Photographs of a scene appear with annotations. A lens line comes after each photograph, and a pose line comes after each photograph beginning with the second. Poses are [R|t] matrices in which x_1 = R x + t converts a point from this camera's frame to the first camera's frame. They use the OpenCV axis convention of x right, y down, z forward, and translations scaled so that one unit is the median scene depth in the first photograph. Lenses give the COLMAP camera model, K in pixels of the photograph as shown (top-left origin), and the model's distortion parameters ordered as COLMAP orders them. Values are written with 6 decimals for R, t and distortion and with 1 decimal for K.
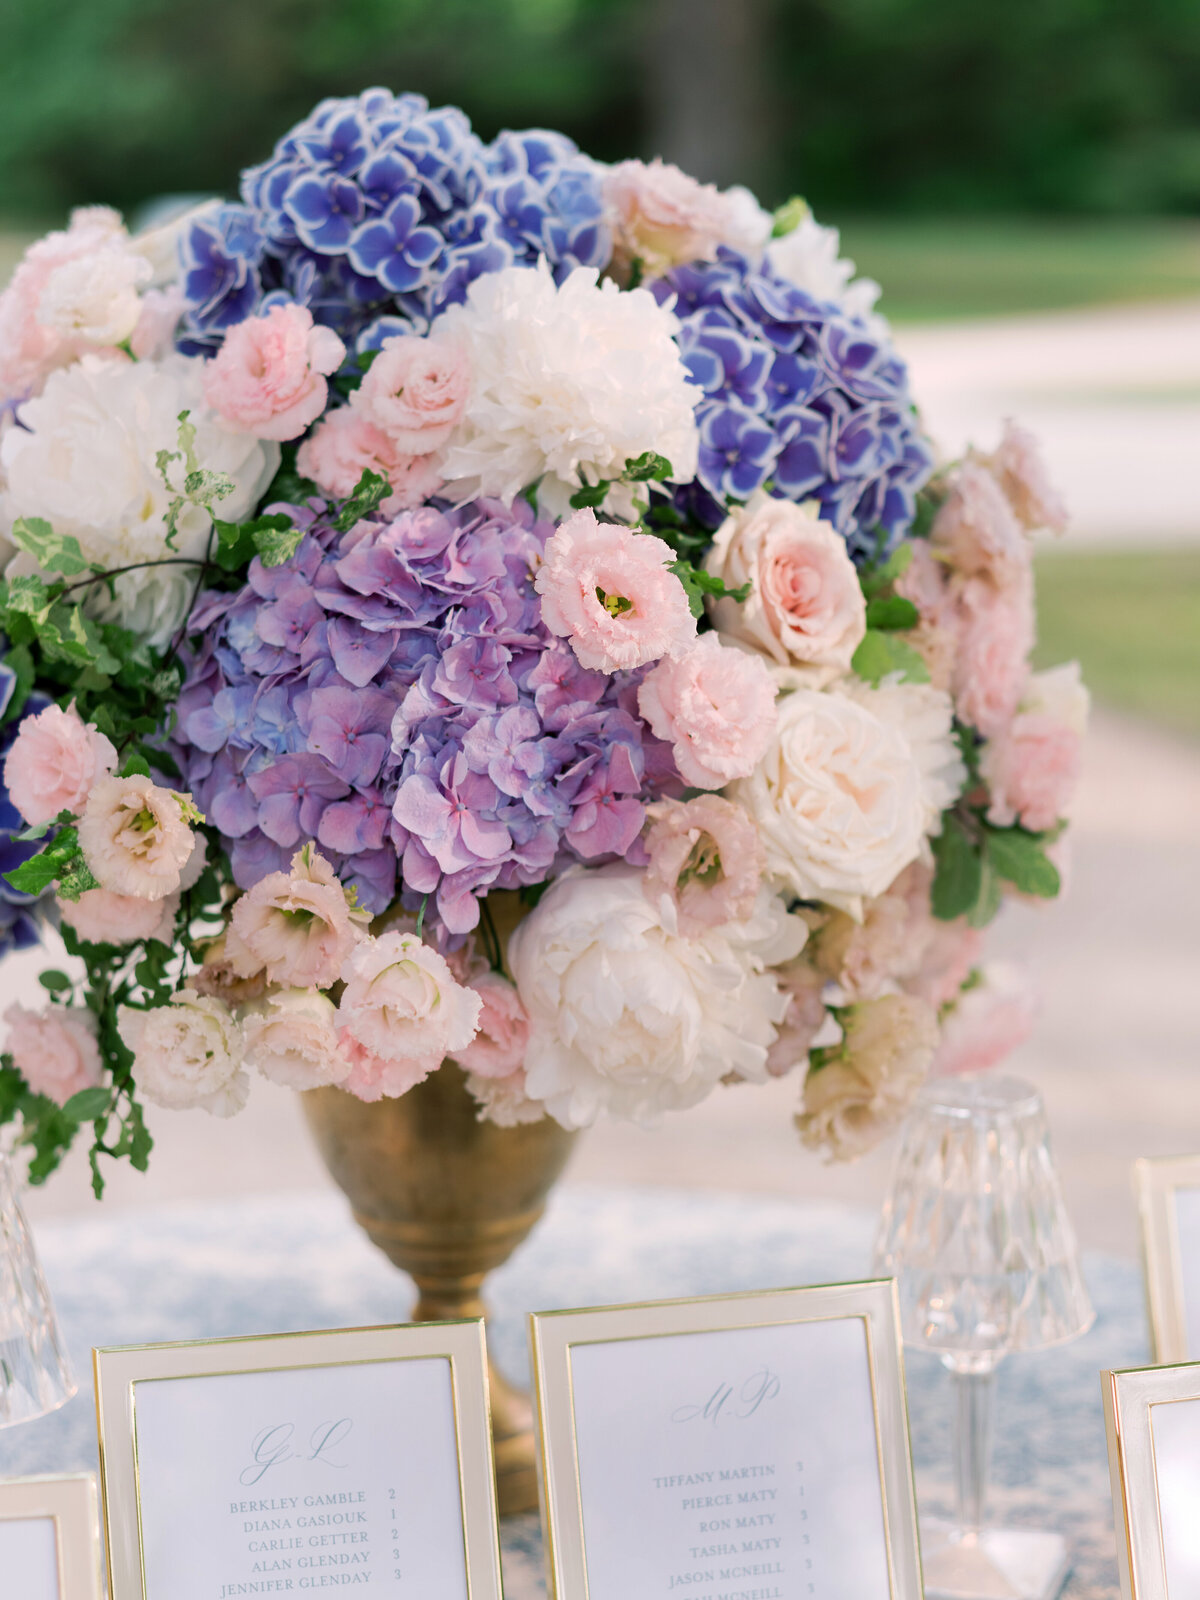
lens RADIAL K [[3039.5, 0, 600.0], [0, 3039.5, 800.0], [0, 0, 1]] dist [-0.091943, -0.025181]
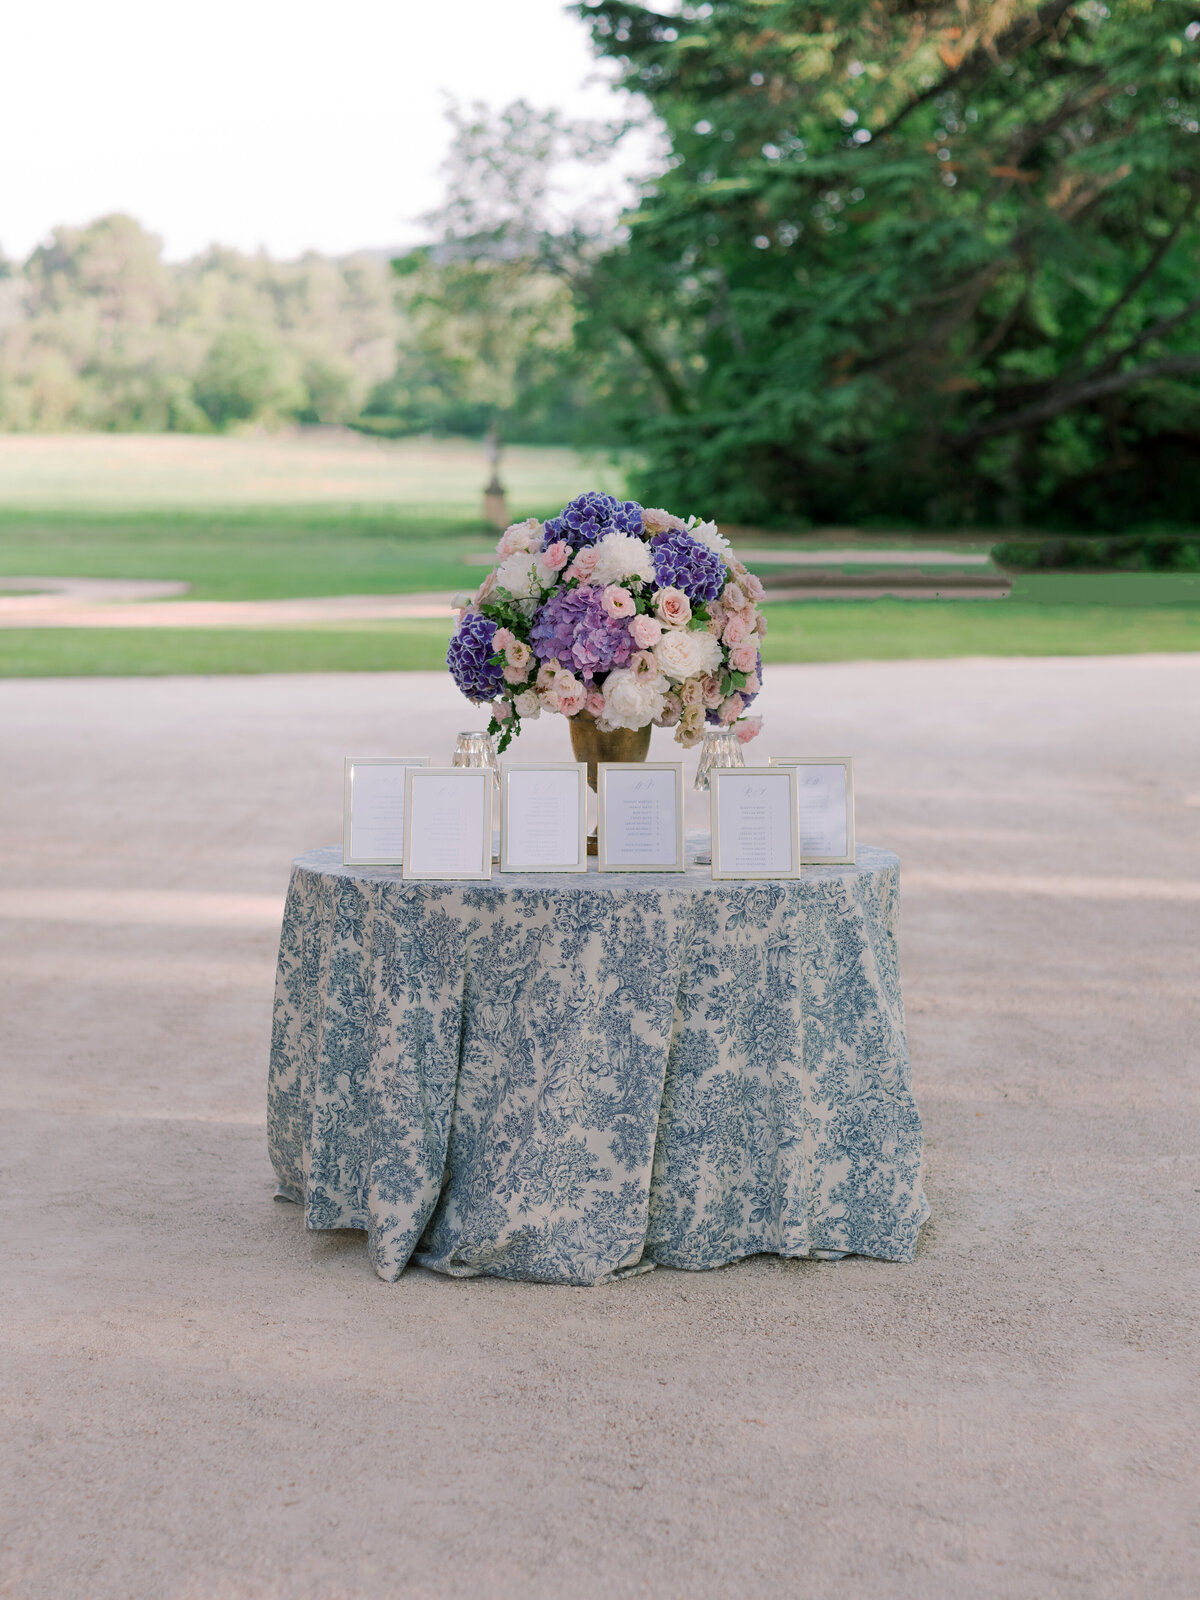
lens RADIAL K [[3039.5, 0, 600.0], [0, 3039.5, 800.0], [0, 0, 1]] dist [-0.091943, -0.025181]
pose [[0.971542, 0.029803, -0.234986, 1.016336], [-0.051449, 0.994920, -0.086530, 0.599713], [0.231213, 0.096157, 0.968140, -3.276091]]
